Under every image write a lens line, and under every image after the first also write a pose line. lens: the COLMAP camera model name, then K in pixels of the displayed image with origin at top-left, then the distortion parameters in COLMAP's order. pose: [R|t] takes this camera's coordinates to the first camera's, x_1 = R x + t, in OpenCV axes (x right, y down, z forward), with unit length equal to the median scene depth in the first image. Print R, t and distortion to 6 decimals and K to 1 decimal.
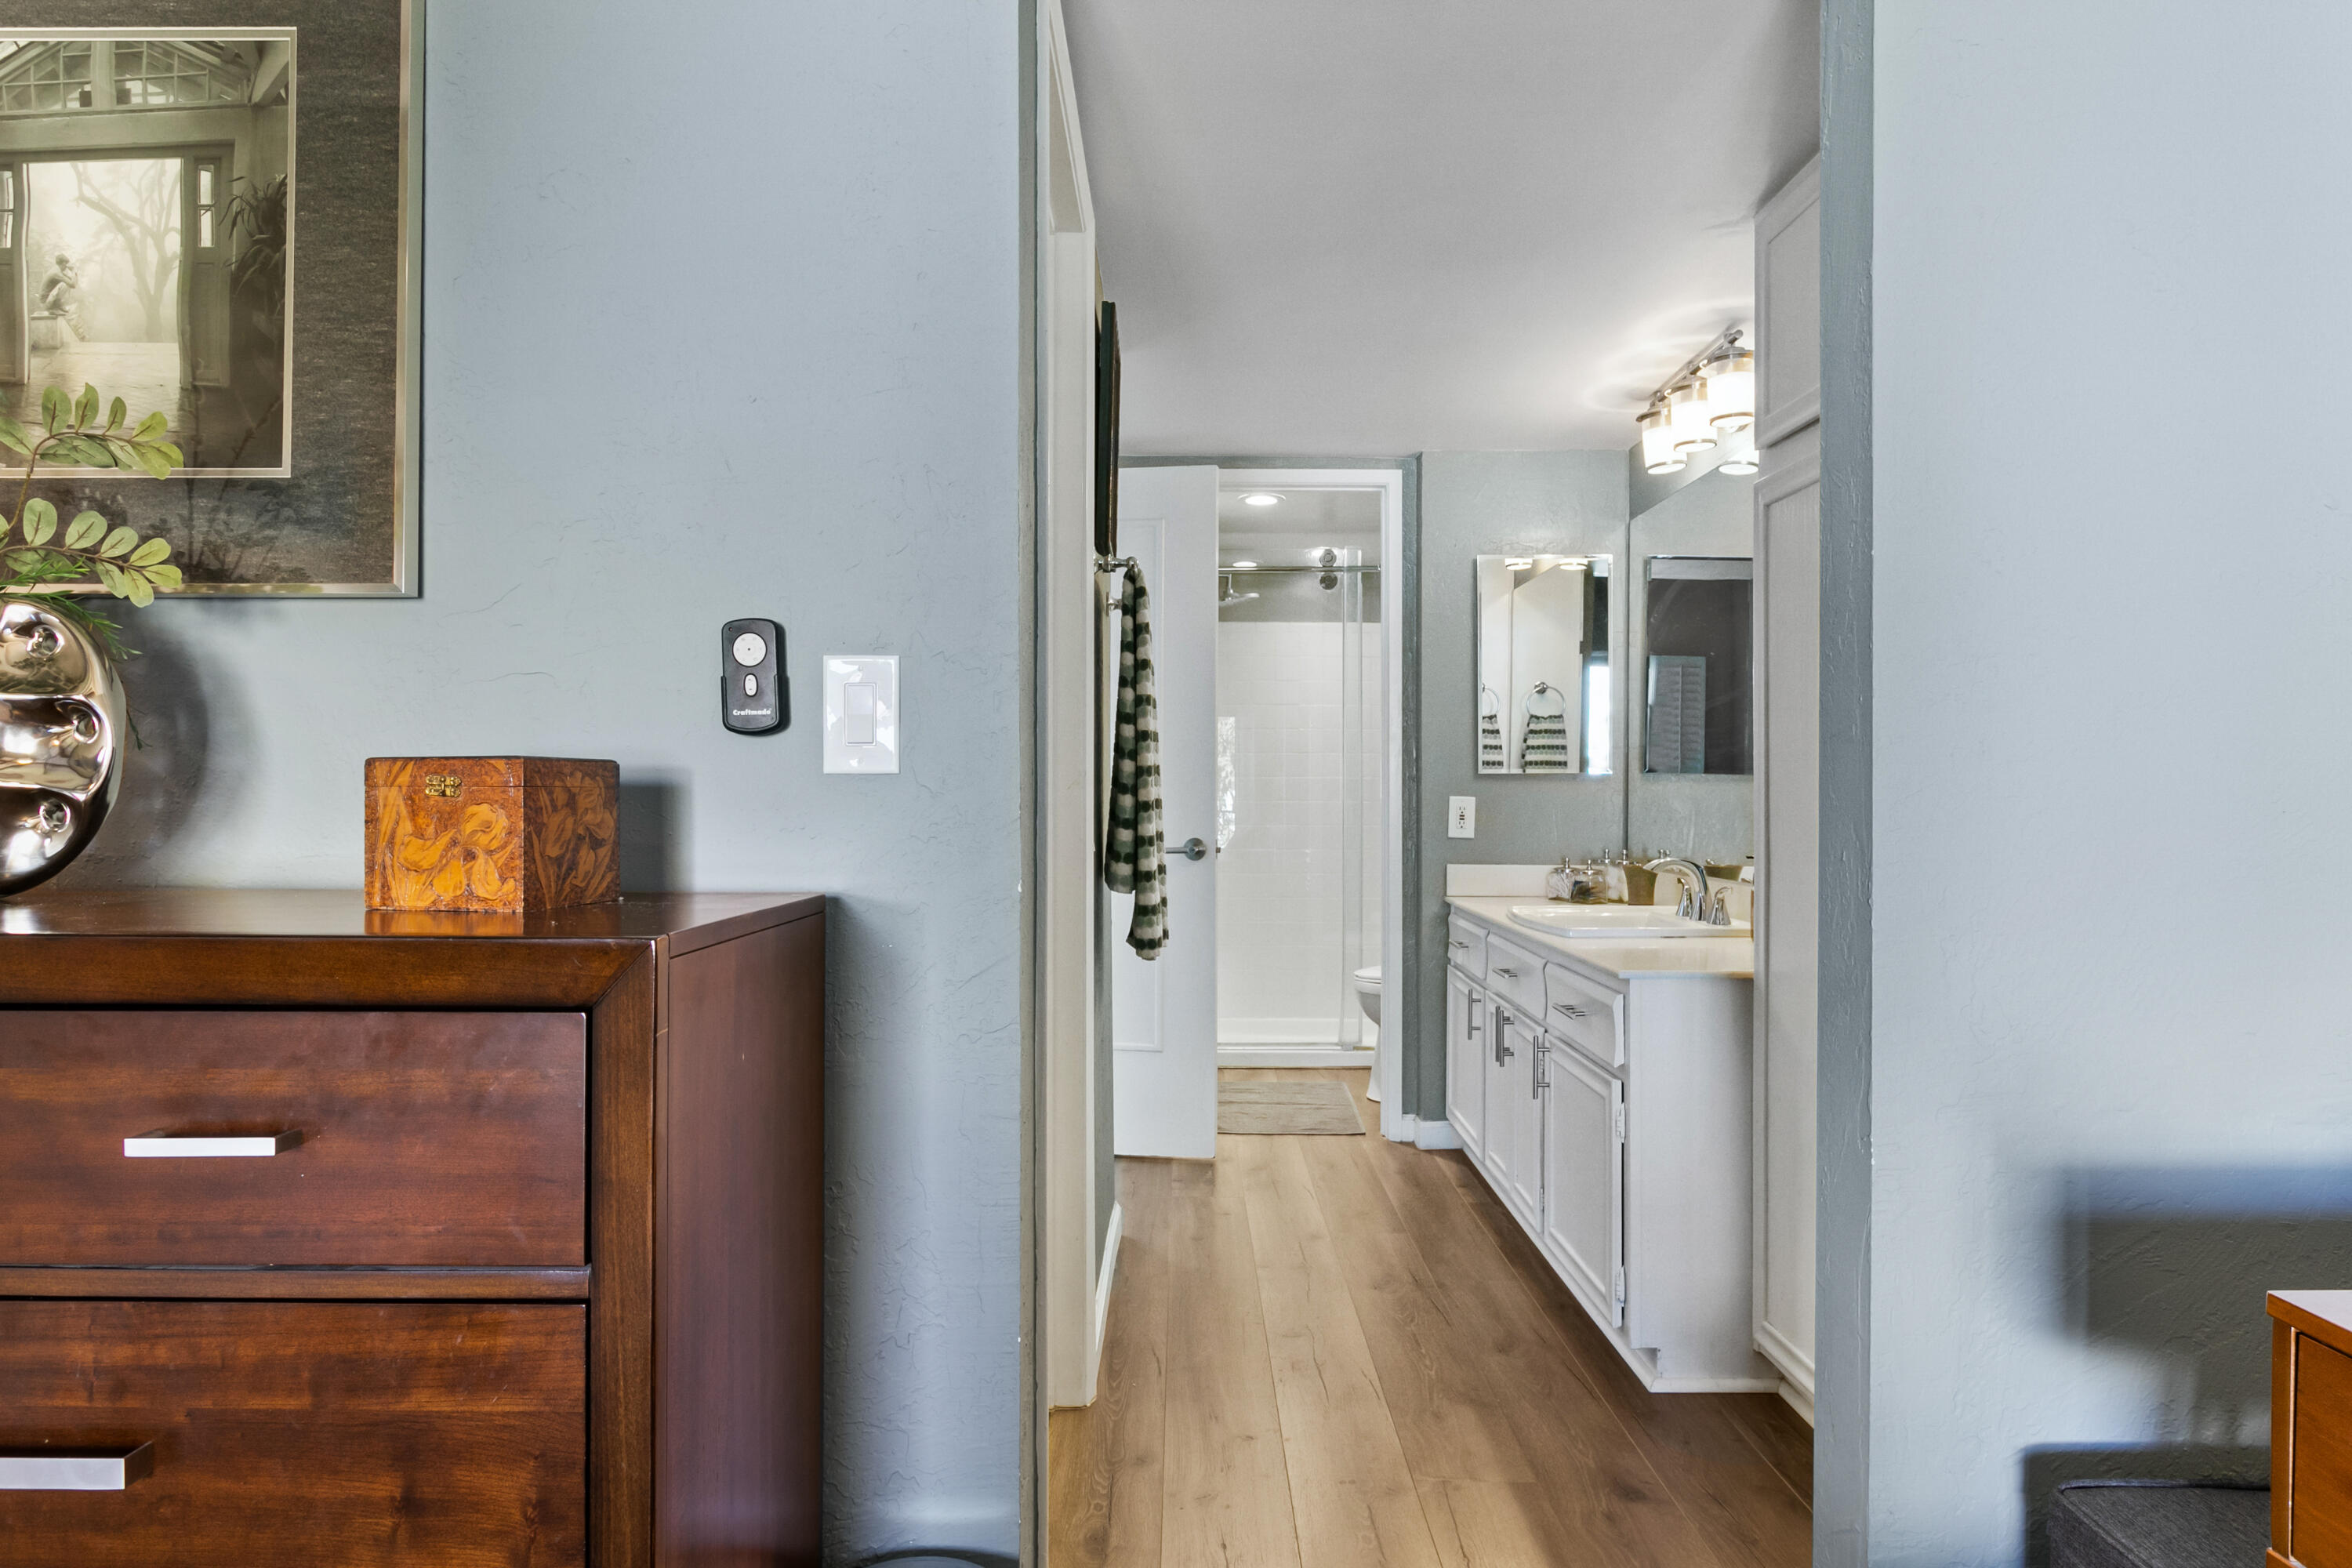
lens RADIAL K [[1352.6, 0, 1178.1], [0, 1352.6, 789.8], [0, 0, 1]] dist [-0.015233, 0.001968]
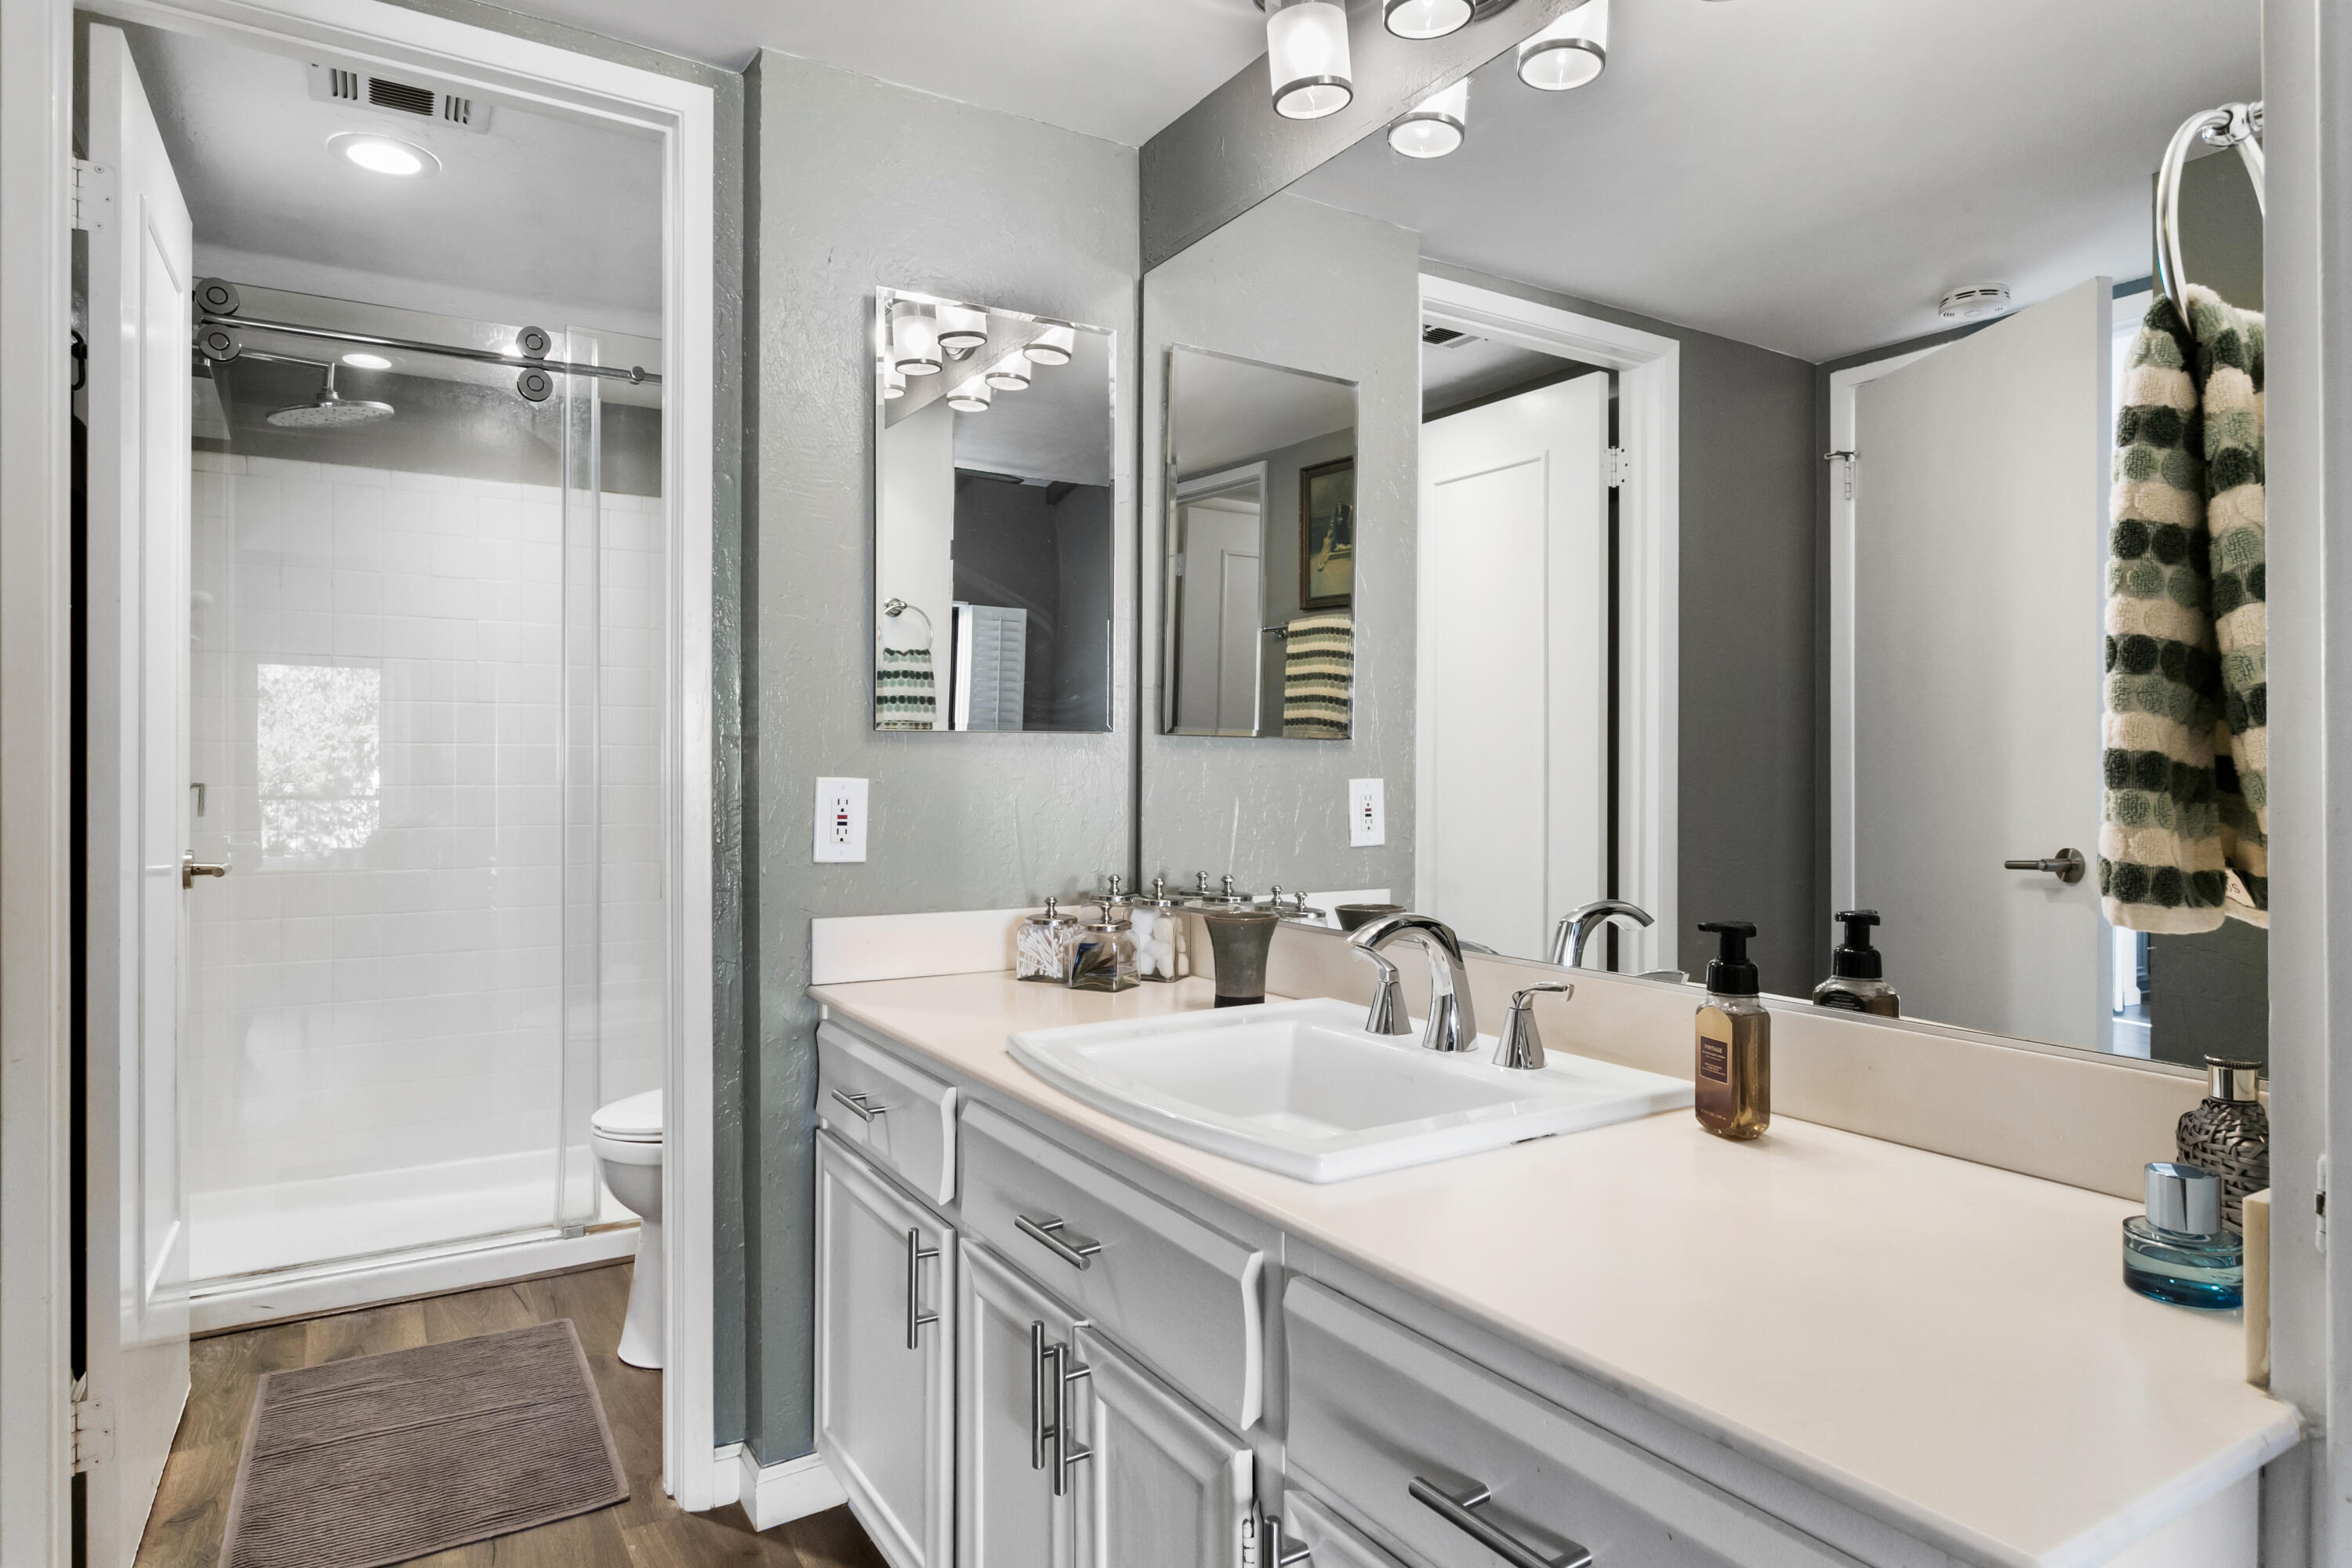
lens RADIAL K [[1352.6, 0, 1181.0], [0, 1352.6, 777.9], [0, 0, 1]] dist [-0.015233, 0.001968]
pose [[0.844349, -0.002178, 0.535789, 0.052257], [-0.001223, 0.999981, 0.005993, 0.002023], [-0.535792, -0.005716, 0.844331, 0.523760]]
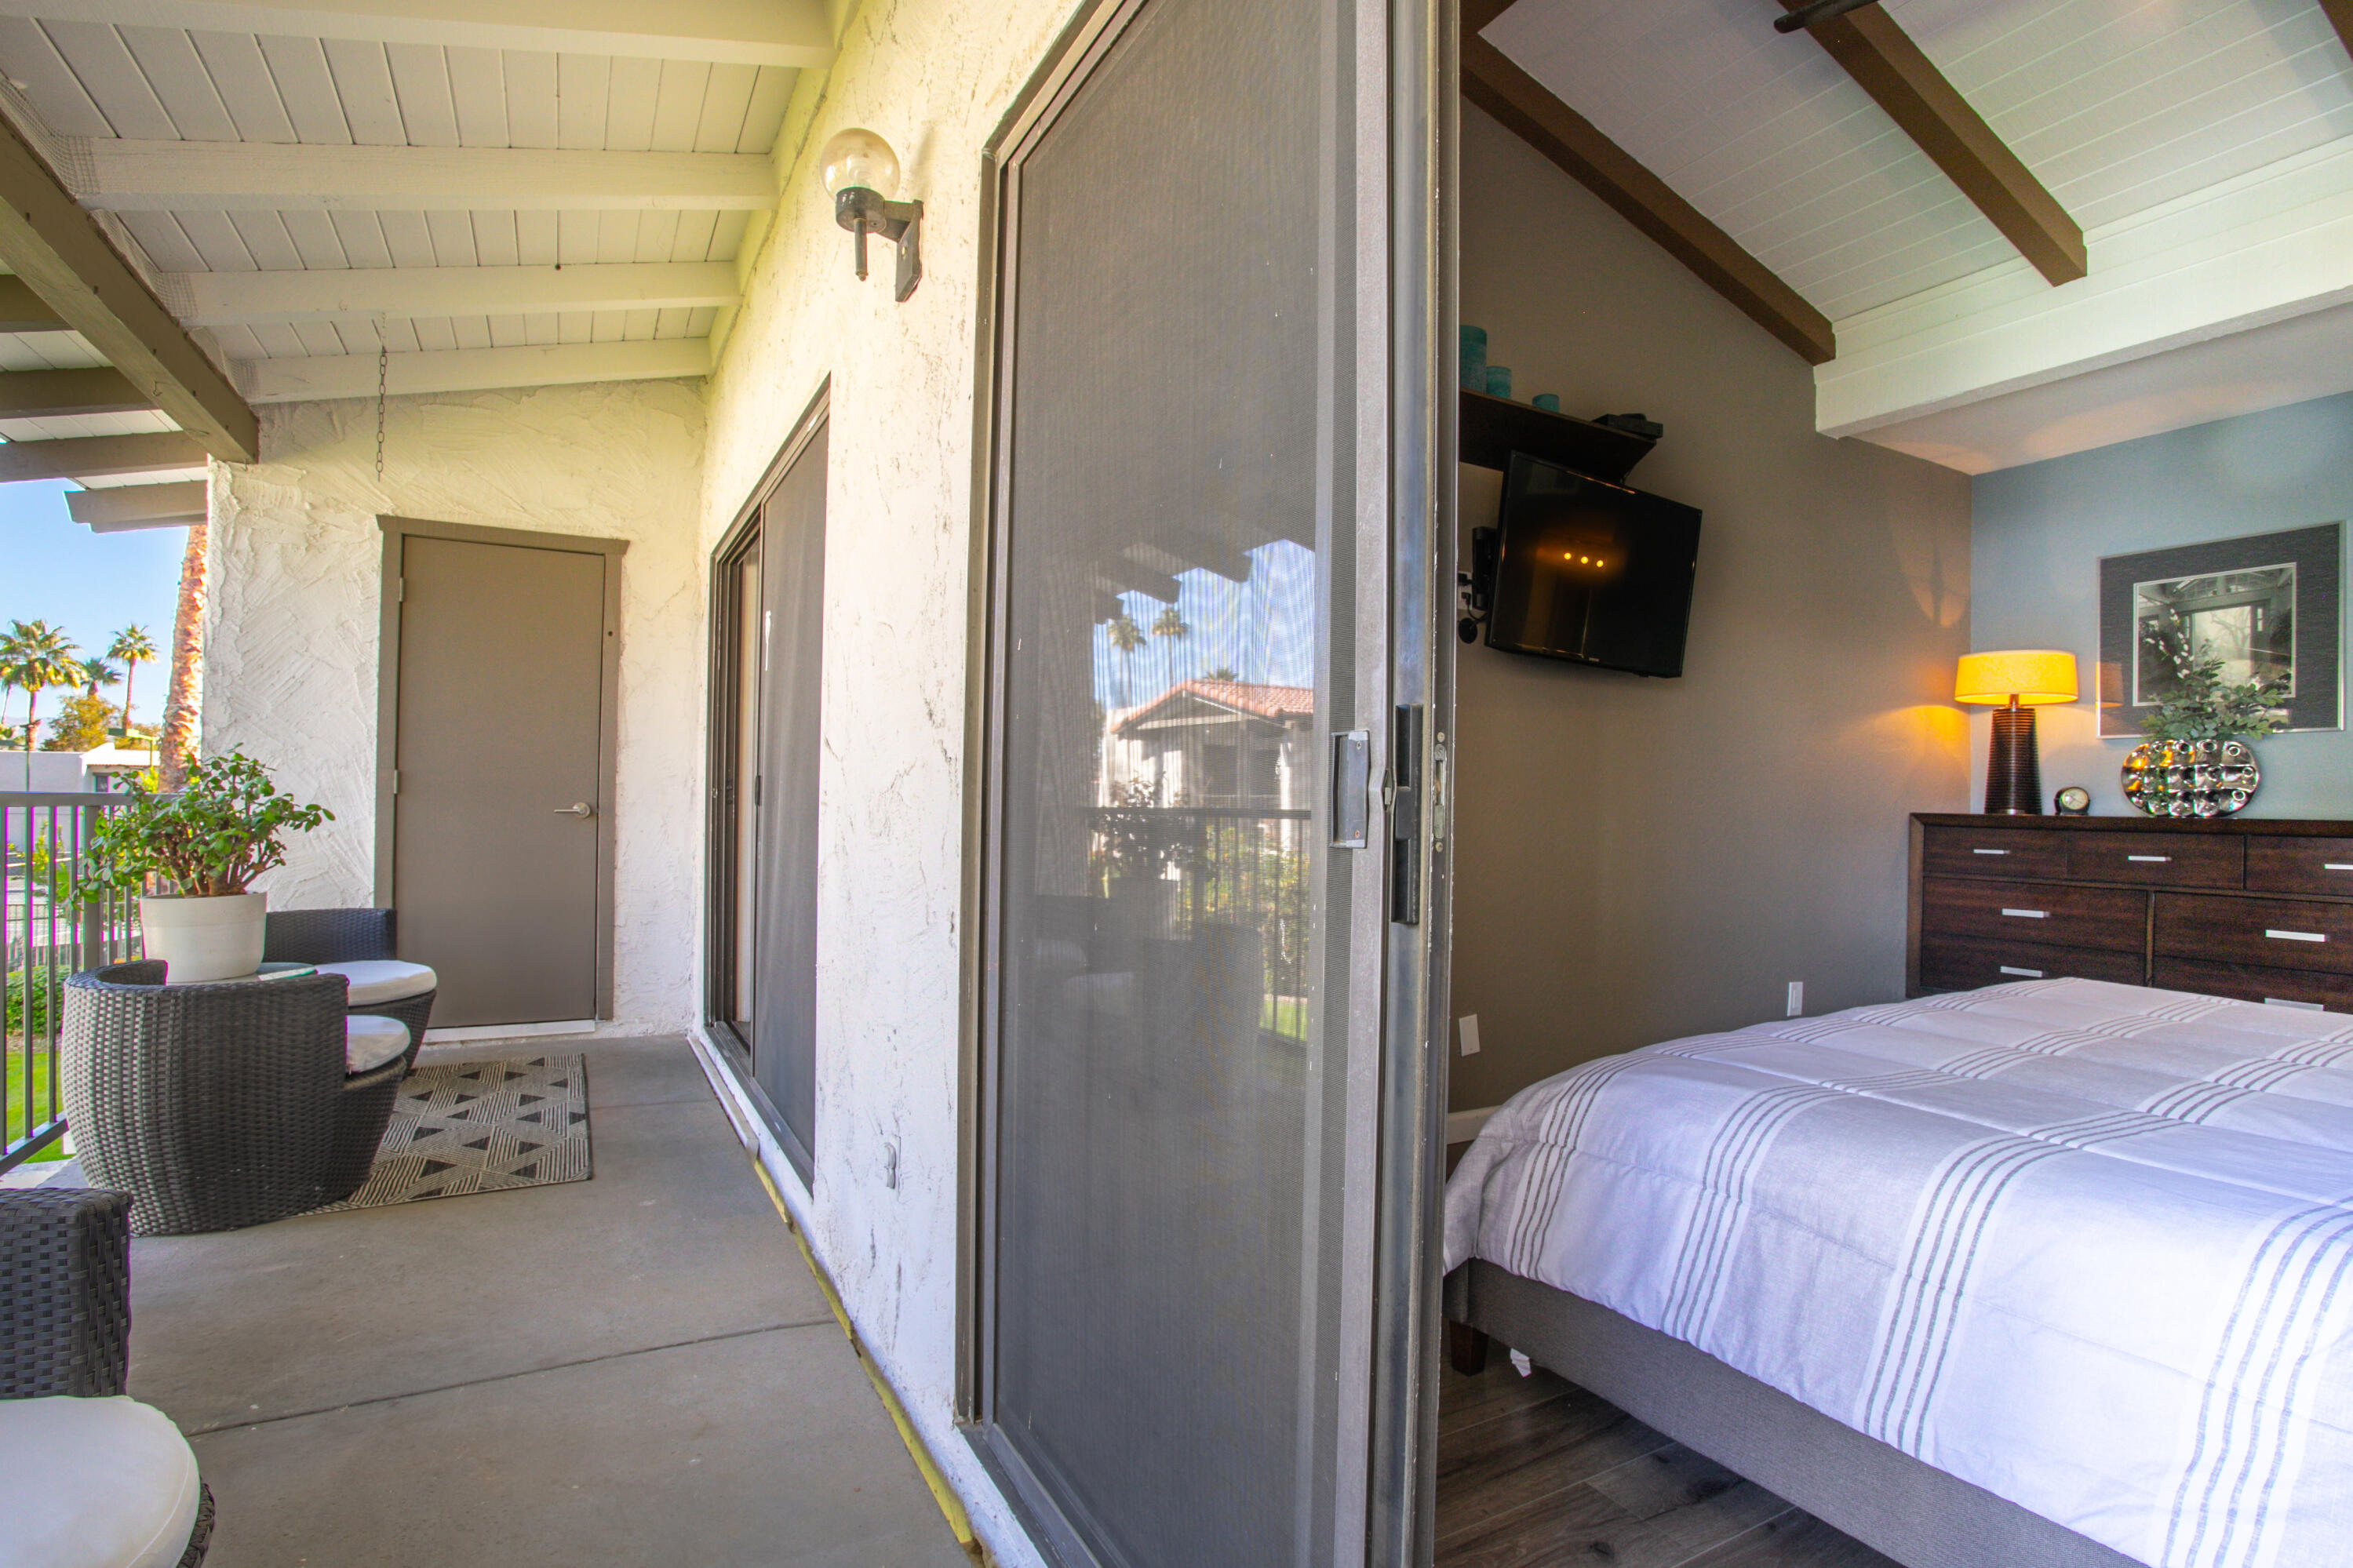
lens RADIAL K [[1149.6, 0, 1180.8], [0, 1149.6, 781.5], [0, 0, 1]] dist [-0.002868, -0.000496]
pose [[0.488069, -0.006983, -0.872777, 0.443792], [0.001206, 0.999972, -0.007326, -0.002091], [0.872804, 0.002523, 0.488064, -2.614863]]
